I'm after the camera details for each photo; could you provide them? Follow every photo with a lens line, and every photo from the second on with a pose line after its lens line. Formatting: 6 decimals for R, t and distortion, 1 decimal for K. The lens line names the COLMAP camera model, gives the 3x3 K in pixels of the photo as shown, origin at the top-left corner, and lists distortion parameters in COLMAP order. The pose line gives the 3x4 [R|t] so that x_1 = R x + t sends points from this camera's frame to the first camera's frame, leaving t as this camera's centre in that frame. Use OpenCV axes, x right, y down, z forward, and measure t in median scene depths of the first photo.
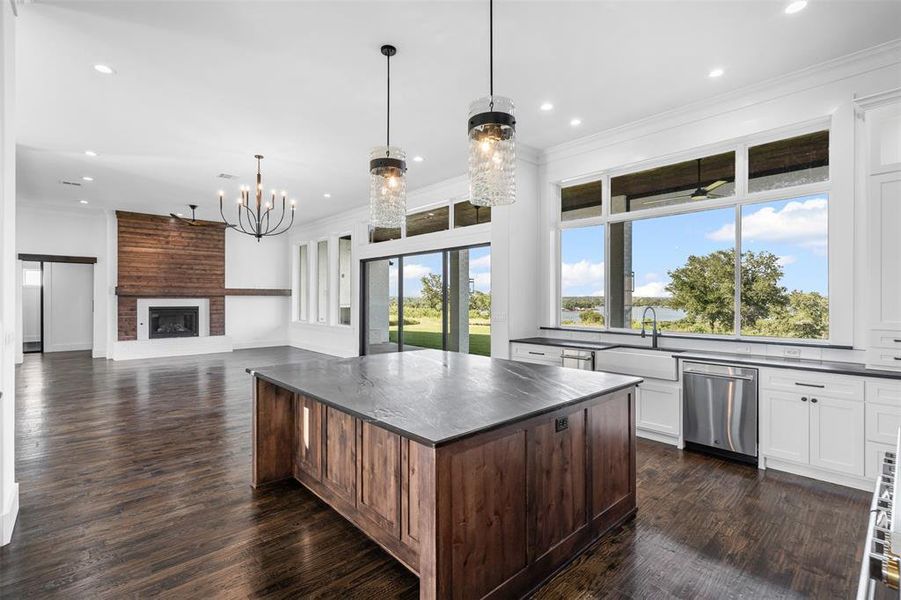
lens RADIAL K [[414.7, 0, 447.9], [0, 414.7, 299.5], [0, 0, 1]] dist [0.000818, 0.000193]
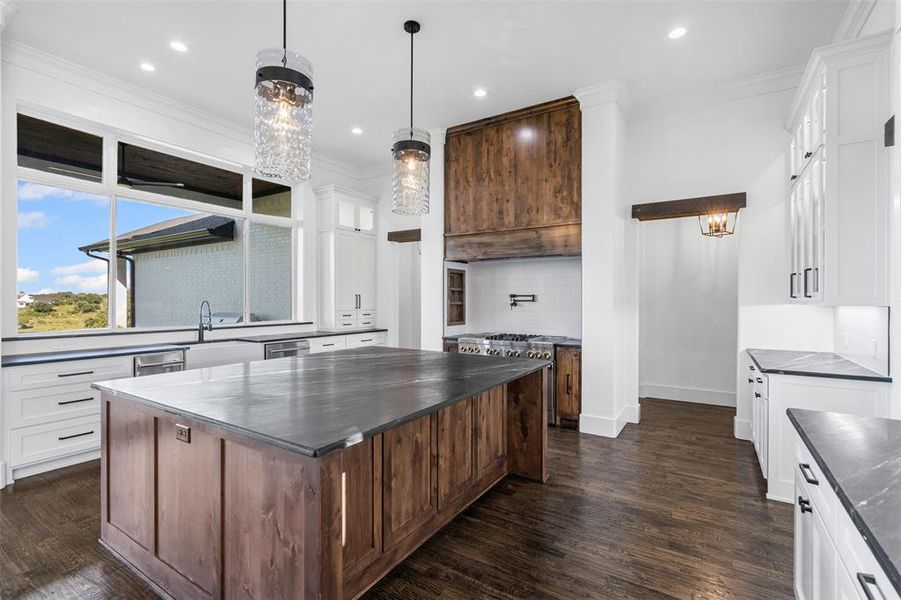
lens RADIAL K [[414.7, 0, 447.9], [0, 414.7, 299.5], [0, 0, 1]] dist [0.000818, 0.000193]
pose [[-0.255954, 0.000537, 0.966689, -0.643681], [-0.005243, 0.999984, -0.001943, 0.014125], [-0.966675, -0.005565, -0.255947, 0.691603]]
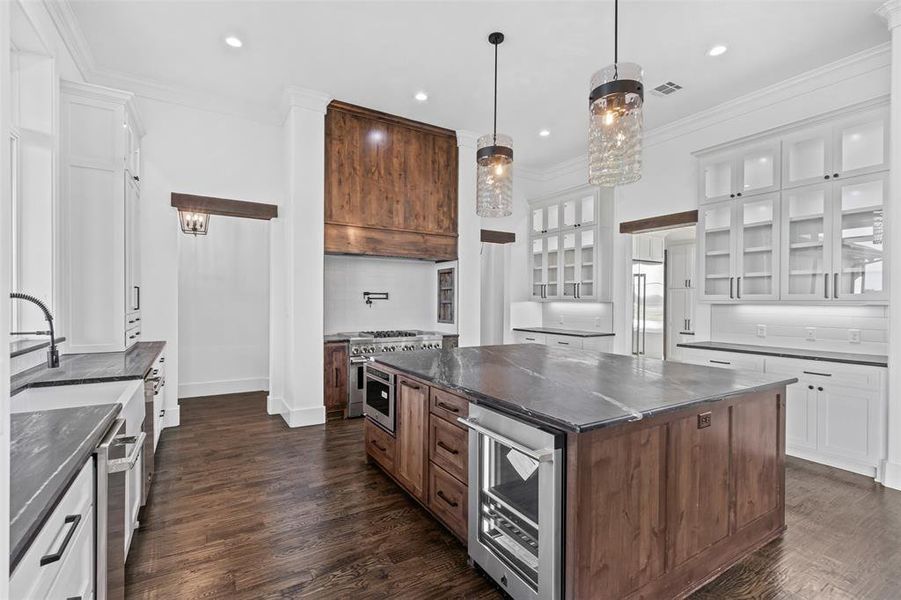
lens RADIAL K [[414.7, 0, 447.9], [0, 414.7, 299.5], [0, 0, 1]] dist [0.000818, 0.000193]
pose [[-0.981700, -0.005857, 0.190342, 0.000157], [-0.007086, 0.999958, -0.005780, 0.022539], [-0.190300, -0.007023, -0.981701, 1.321504]]
